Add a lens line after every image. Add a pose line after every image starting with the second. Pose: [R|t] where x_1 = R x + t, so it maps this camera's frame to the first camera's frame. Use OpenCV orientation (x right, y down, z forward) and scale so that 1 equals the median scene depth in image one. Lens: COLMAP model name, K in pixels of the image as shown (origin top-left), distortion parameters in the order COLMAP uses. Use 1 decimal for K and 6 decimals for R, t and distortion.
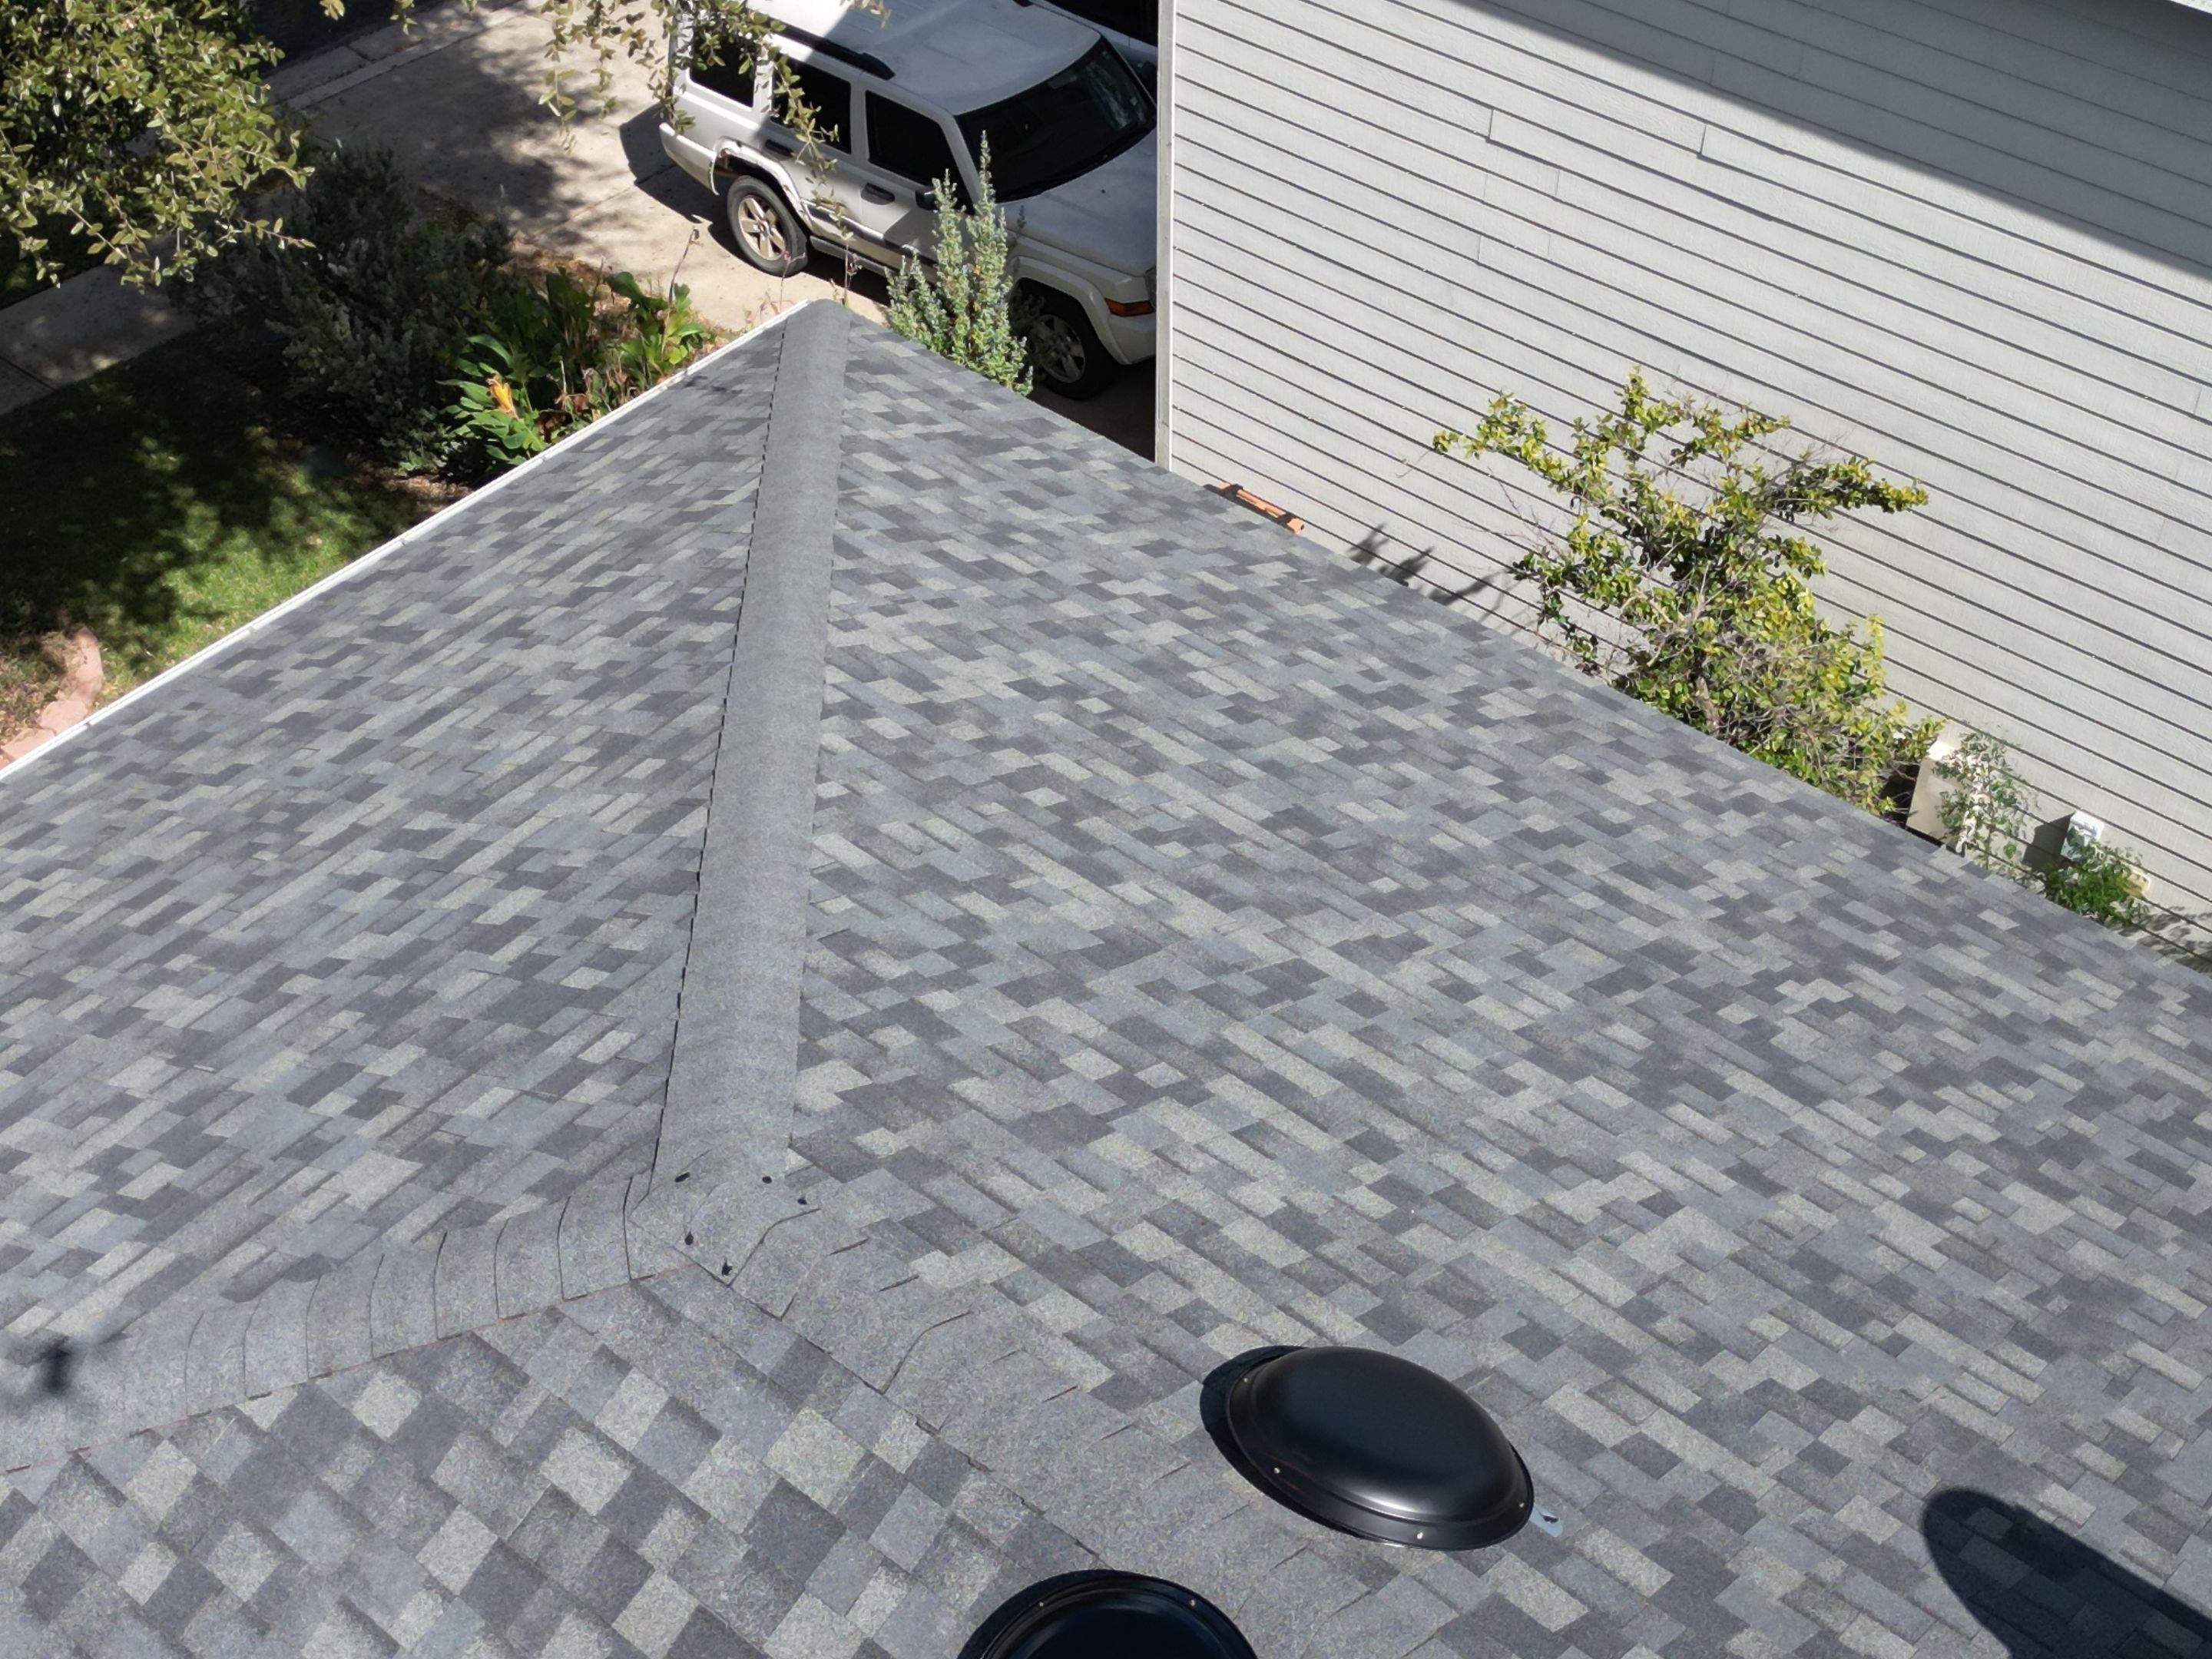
lens RADIAL K [[3047.1, 0, 1103.1], [0, 3047.1, 862.0], [0, 0, 1]] dist [0.205461, -0.614563]
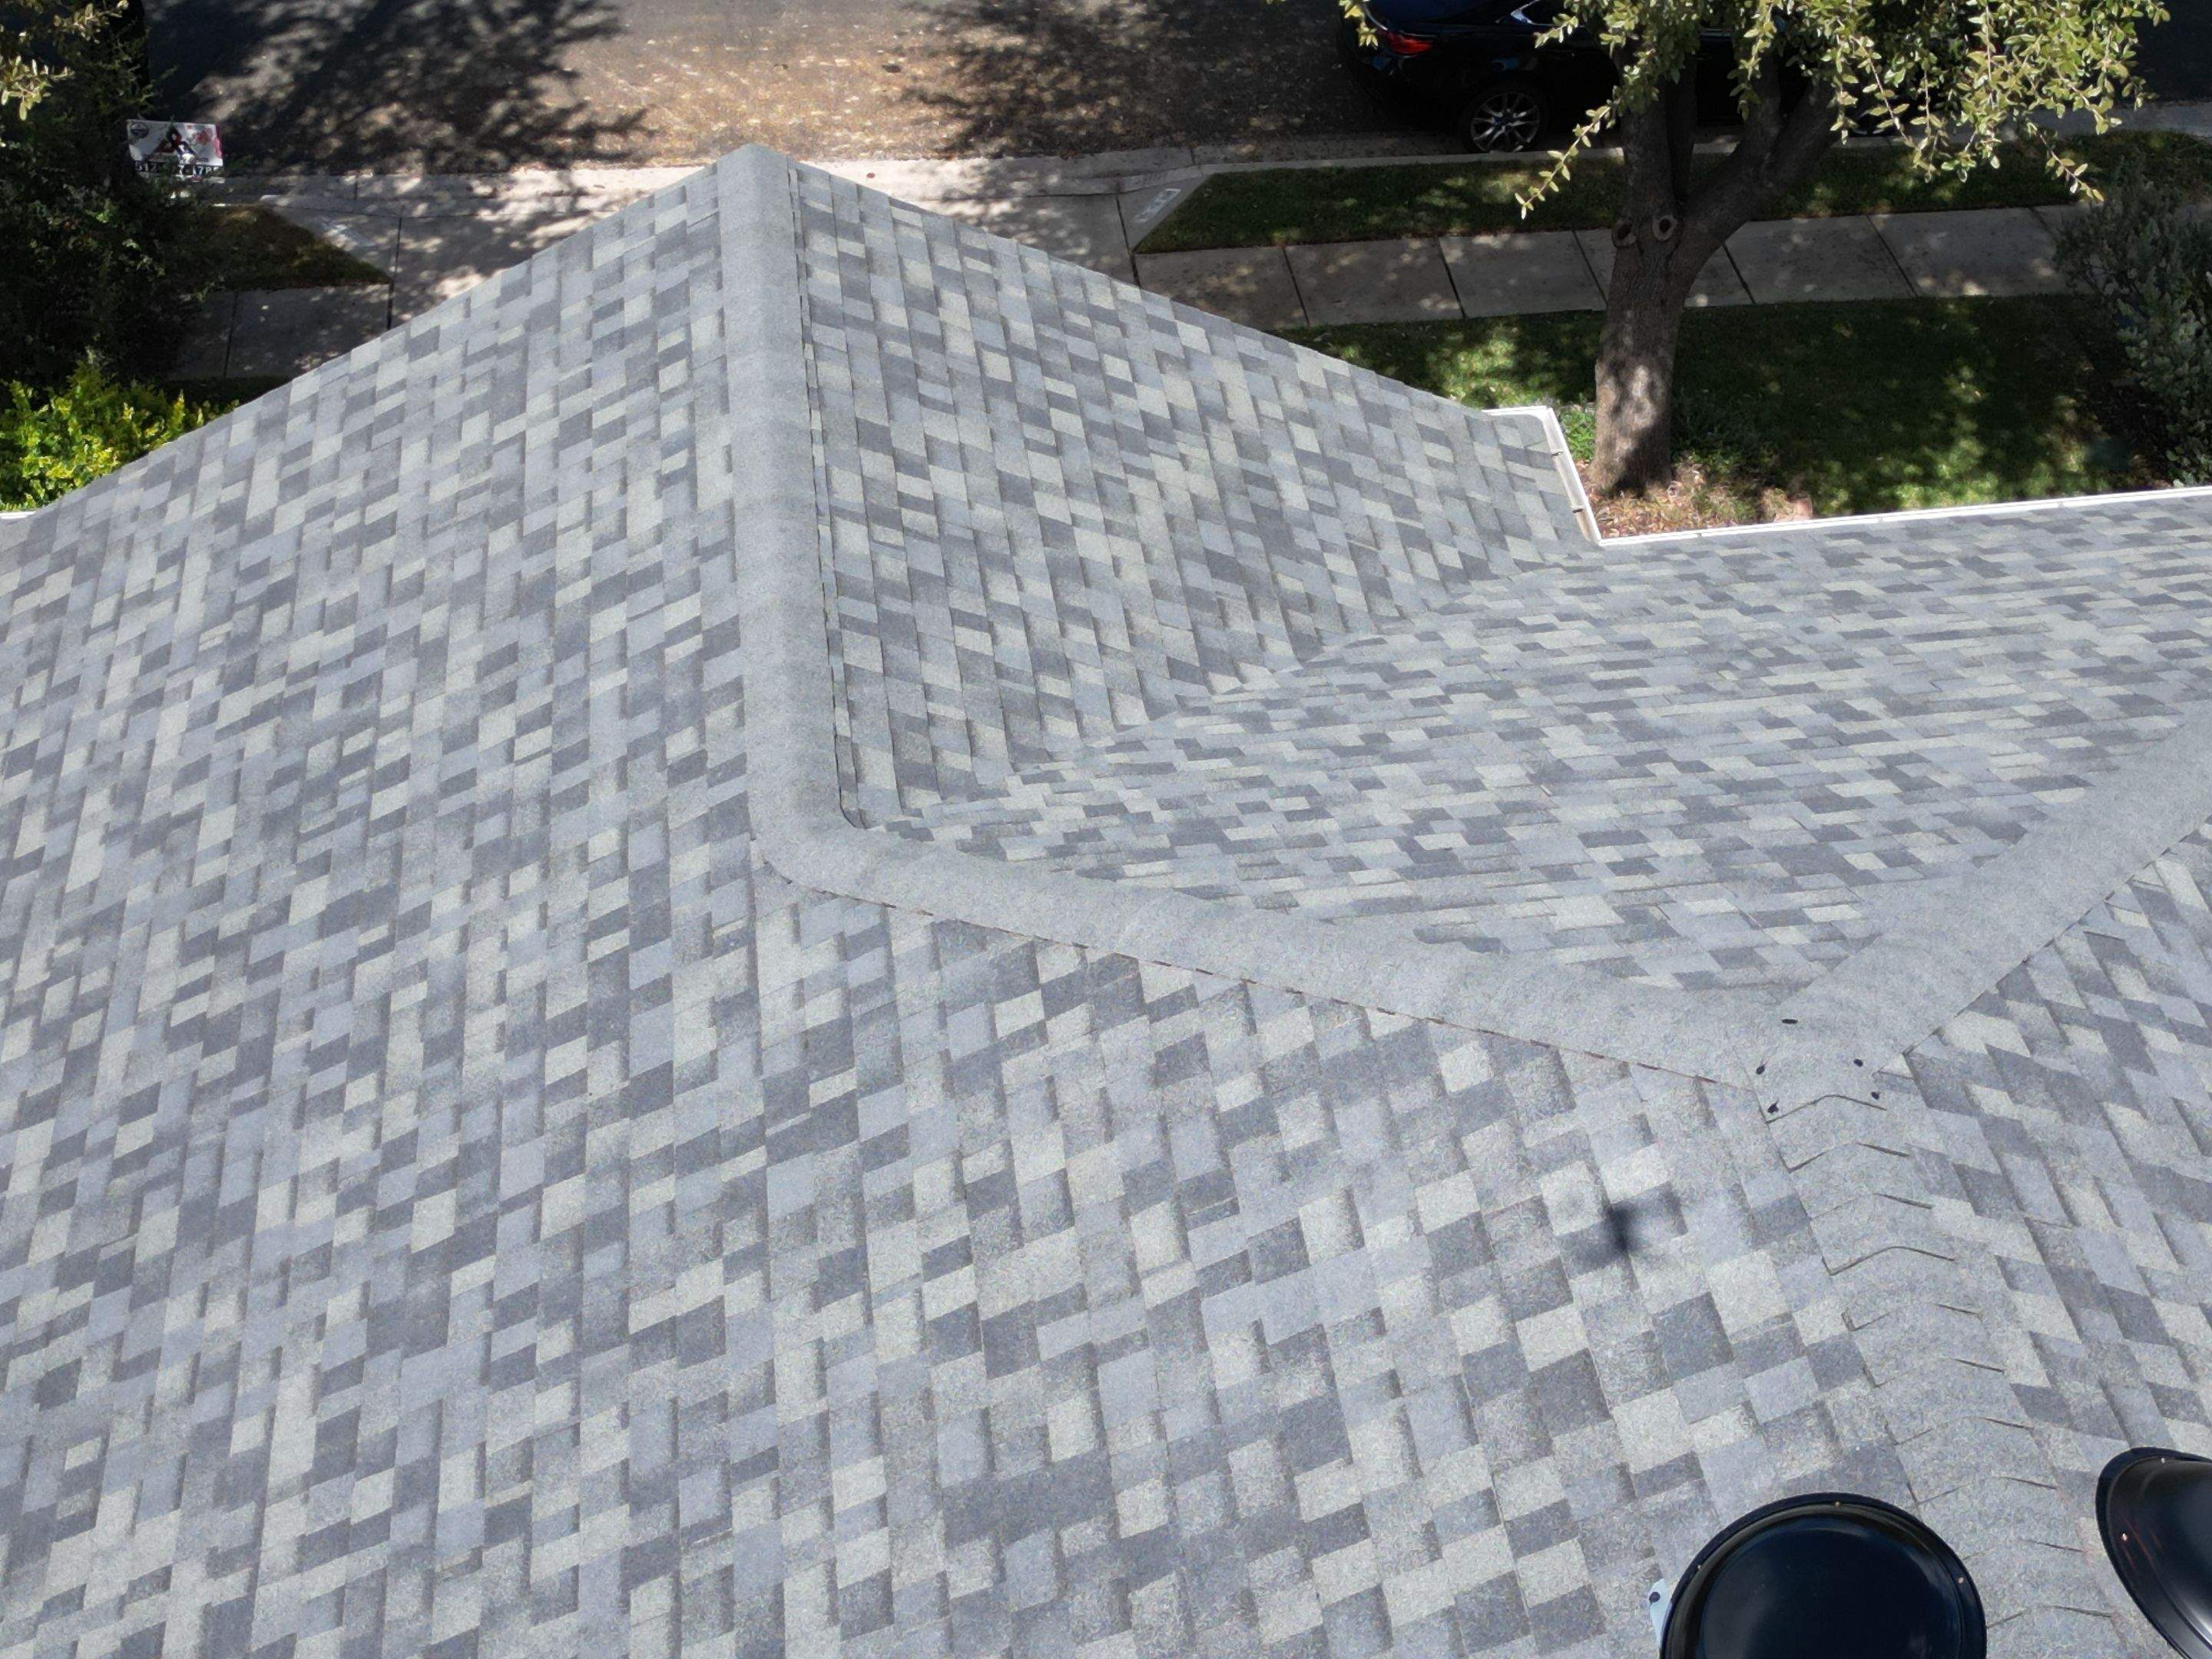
lens RADIAL K [[3078.0, 0, 1099.2], [0, 3078.0, 834.1], [0, 0, 1]] dist [0.195986, -0.638515]
pose [[0.742041, 0.449395, -0.497413, 0.133924], [-0.455367, 0.882456, 0.117952, 0.019960], [0.491952, 0.138980, 0.859458, -0.032749]]
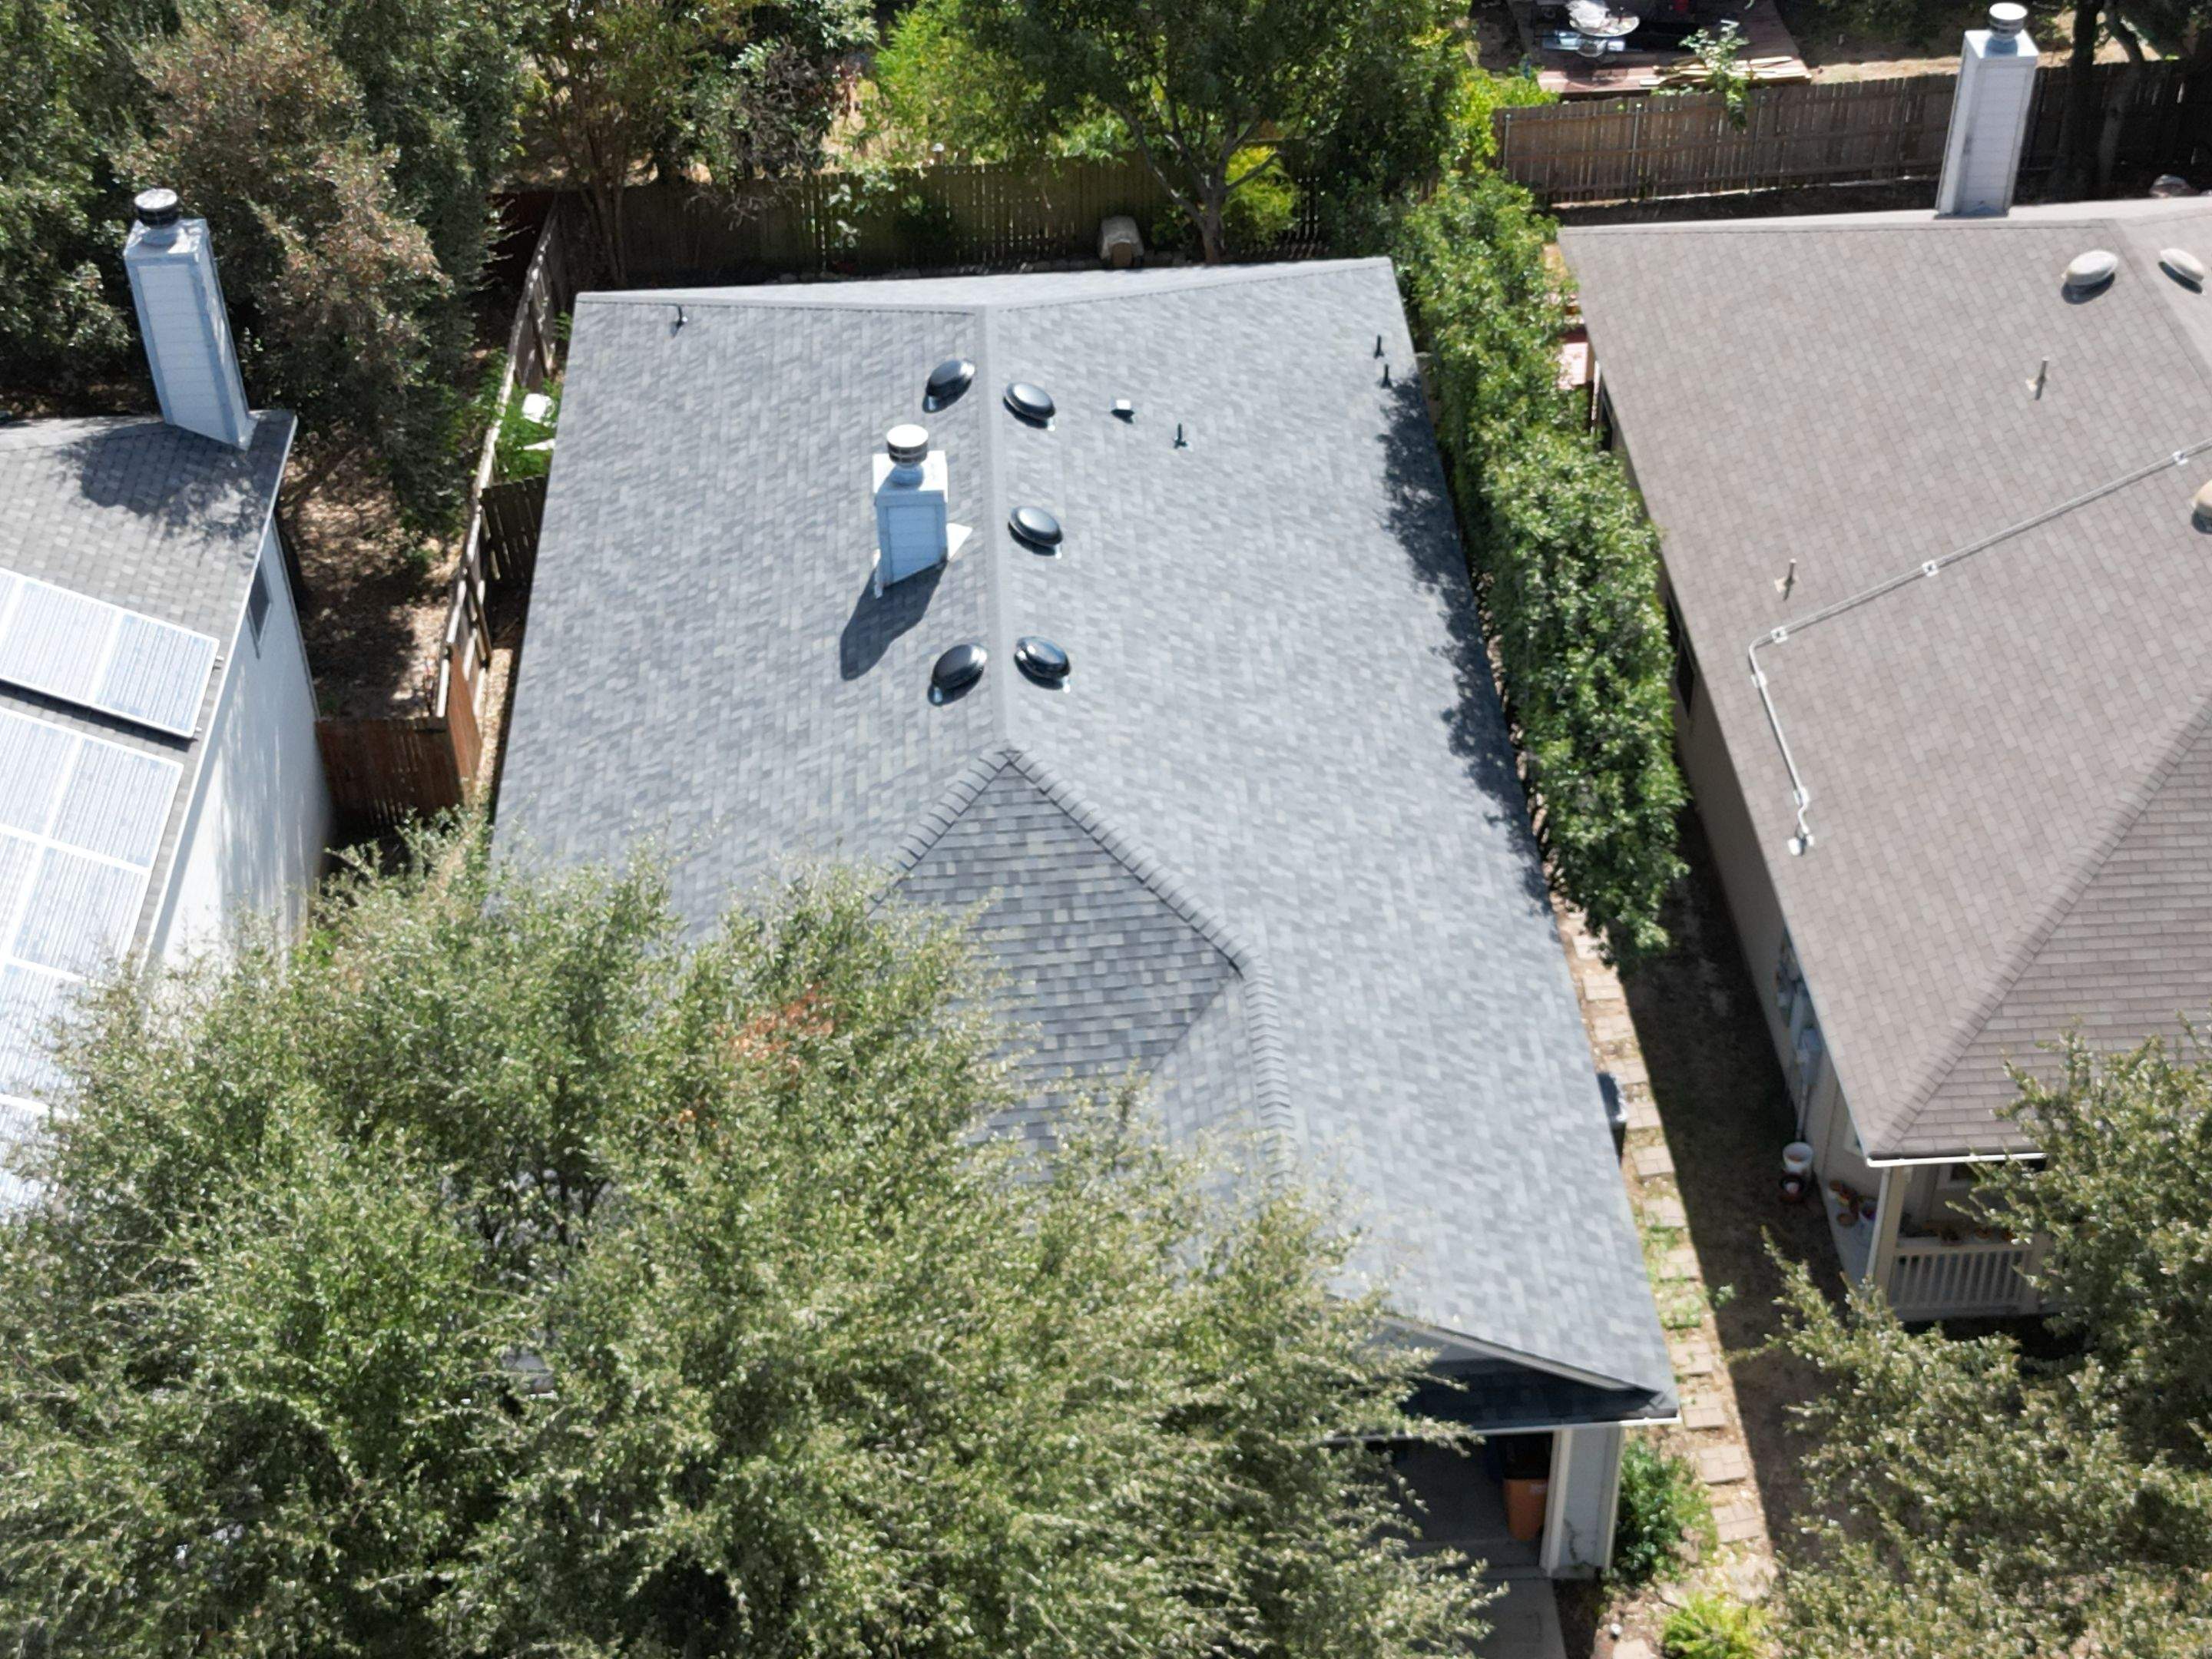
lens RADIAL K [[3102.0, 0, 1094.0], [0, 3102.0, 838.5], [0, 0, 1]] dist [0.177255, -0.622270]
pose [[-0.694891, -0.436247, 0.571677, -2.044408], [0.507560, 0.265622, 0.819651, -2.502288], [-0.509421, 0.859728, 0.036843, 0.622085]]
